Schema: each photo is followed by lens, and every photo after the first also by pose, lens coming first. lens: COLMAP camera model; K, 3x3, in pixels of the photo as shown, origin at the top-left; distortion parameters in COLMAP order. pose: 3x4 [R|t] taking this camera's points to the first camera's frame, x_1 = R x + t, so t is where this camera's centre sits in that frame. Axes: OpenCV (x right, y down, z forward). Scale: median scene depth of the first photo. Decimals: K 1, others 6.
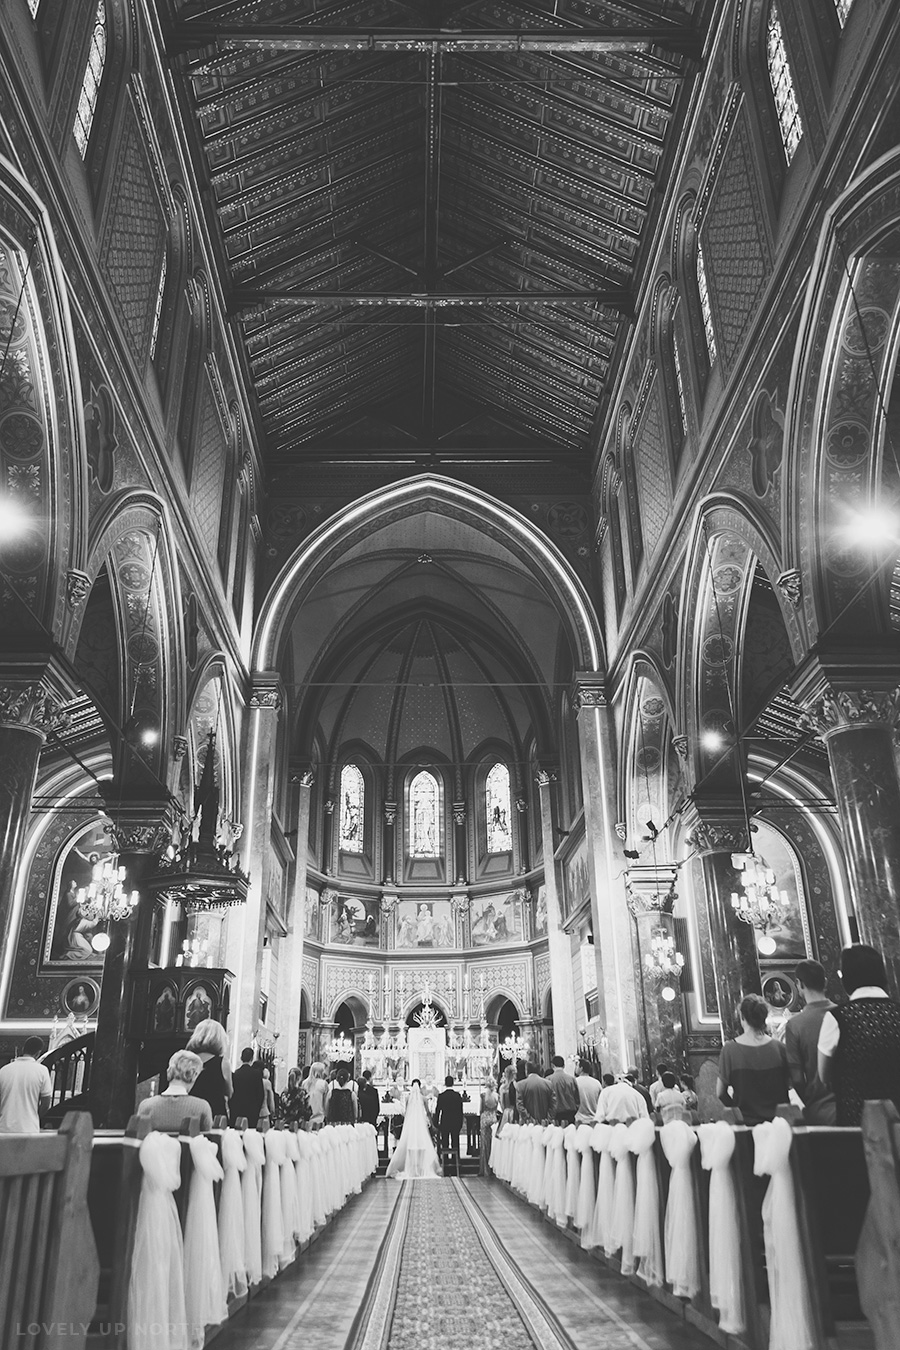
lens RADIAL K [[1017.7, 0, 445.0], [0, 1017.7, 677.3], [0, 0, 1]] dist [-0.000026, -0.000189]
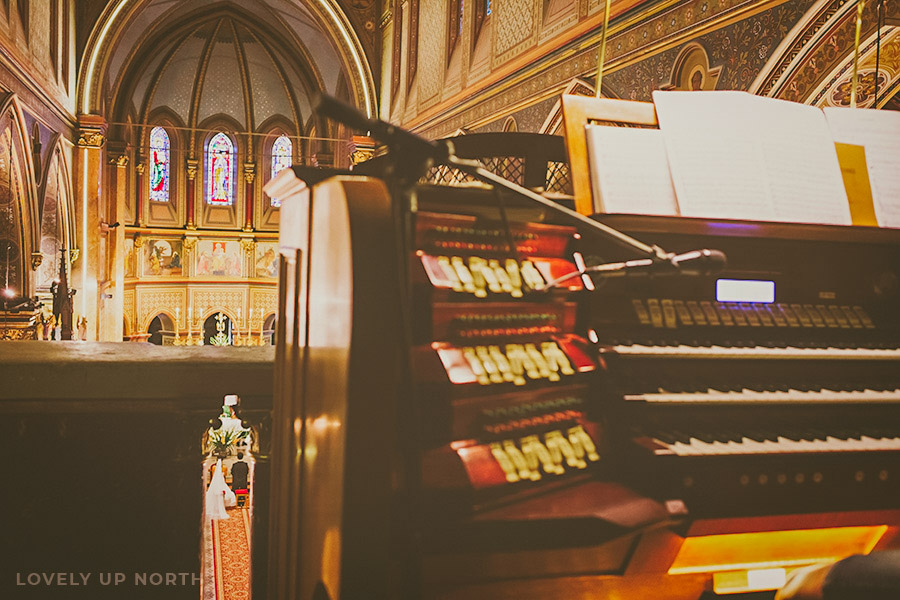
lens RADIAL K [[846.3, 0, 451.6], [0, 846.3, 300.4], [0, 0, 1]] dist [0.013576, 0.000000]
pose [[0.961333, 0.031158, 0.273622, -0.028411], [-0.155826, 0.880768, 0.447176, -0.243915], [-0.227064, -0.472522, 0.851566, -0.023148]]
